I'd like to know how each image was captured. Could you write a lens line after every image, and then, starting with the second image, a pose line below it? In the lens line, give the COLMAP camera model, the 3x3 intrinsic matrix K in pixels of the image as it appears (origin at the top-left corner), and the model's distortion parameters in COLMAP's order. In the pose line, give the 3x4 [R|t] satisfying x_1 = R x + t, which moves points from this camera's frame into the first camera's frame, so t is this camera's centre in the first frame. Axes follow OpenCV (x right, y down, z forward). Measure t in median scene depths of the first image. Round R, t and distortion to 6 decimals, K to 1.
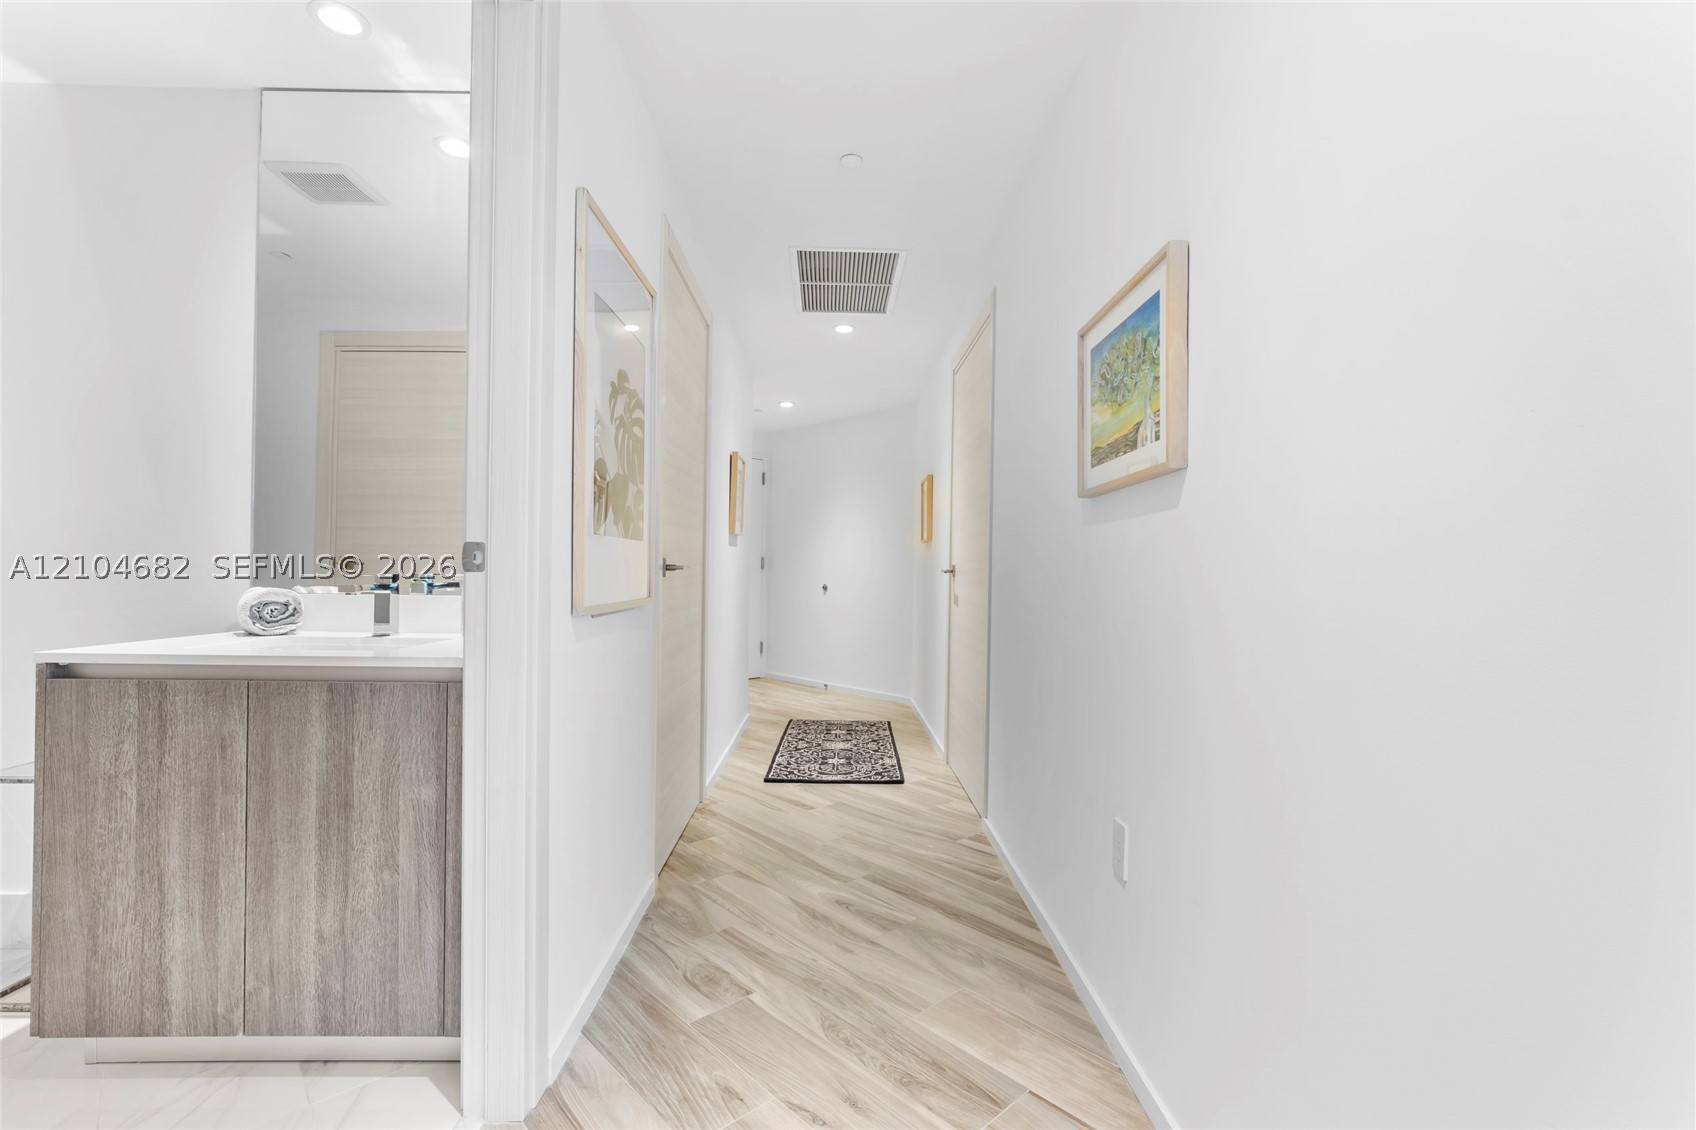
lens RADIAL K [[751.2, 0, 846.9], [0, 751.2, 564.6], [0, 0, 1]] dist [-0.010641, 0.003995]
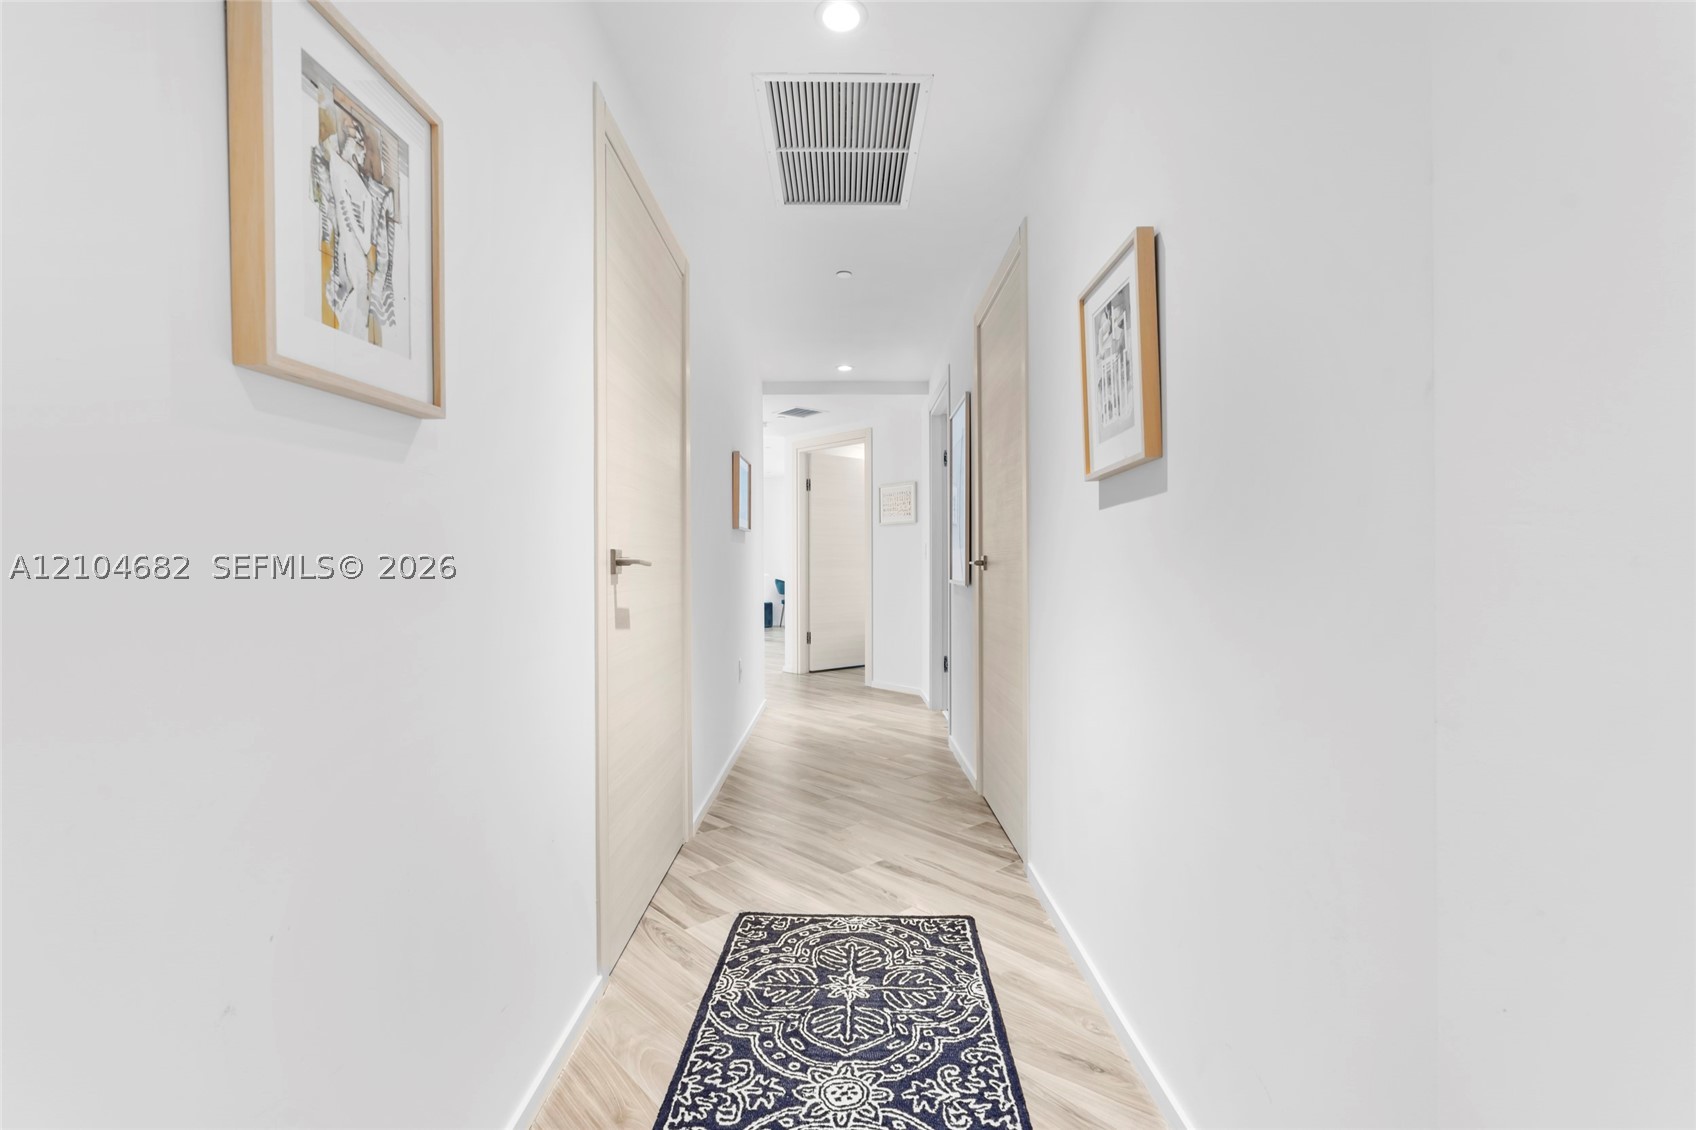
lens RADIAL K [[751.2, 0, 848.0], [0, 751.2, 566.8], [0, 0, 1]] dist [-0.010641, 0.003995]
pose [[-0.999793, -0.012680, 0.015935, -0.025507], [-0.012795, 0.999893, -0.007127, 0.018996], [-0.015843, -0.007330, -0.999848, 2.042960]]
